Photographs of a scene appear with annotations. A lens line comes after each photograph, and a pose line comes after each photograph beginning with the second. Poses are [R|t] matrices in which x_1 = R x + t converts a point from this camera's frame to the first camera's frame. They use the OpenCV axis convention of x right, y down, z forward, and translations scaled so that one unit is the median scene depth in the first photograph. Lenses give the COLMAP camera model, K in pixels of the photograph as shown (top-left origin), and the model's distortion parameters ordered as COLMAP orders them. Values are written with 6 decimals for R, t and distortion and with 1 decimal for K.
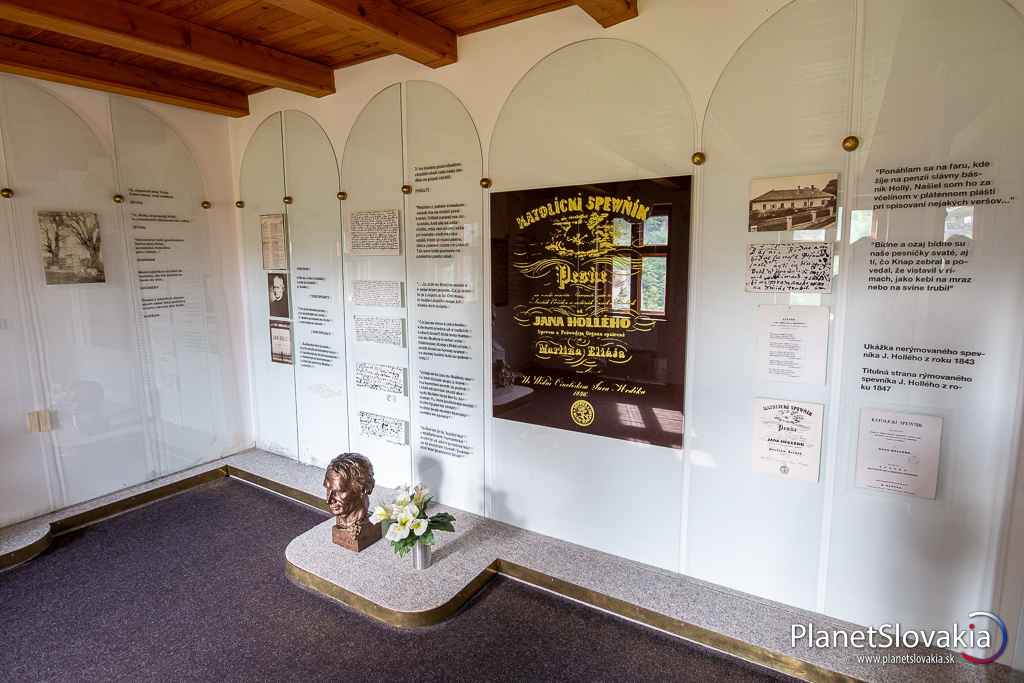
lens RADIAL K [[548.7, 0, 512.0], [0, 548.7, 341.5], [0, 0, 1]] dist [0.005053, -0.013460]
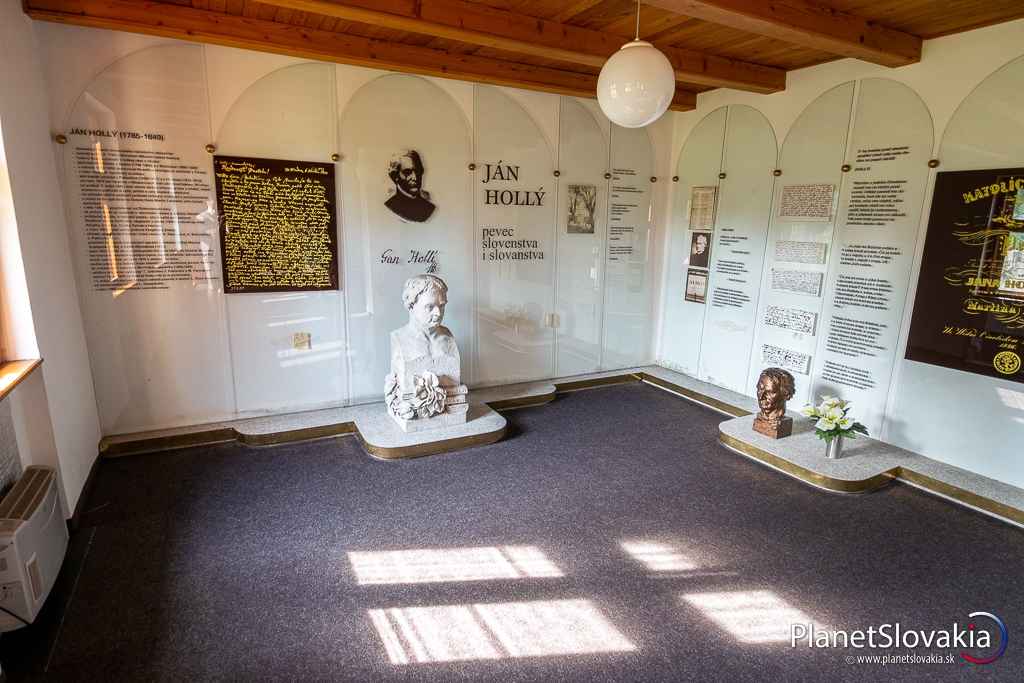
lens RADIAL K [[548.7, 0, 512.0], [0, 548.7, 341.5], [0, 0, 1]] dist [0.005053, -0.013460]
pose [[0.872398, 0.134739, -0.469859, -0.213717], [-0.106122, 0.990539, 0.087011, 0.081181], [0.477138, -0.026046, 0.878443, -0.450704]]
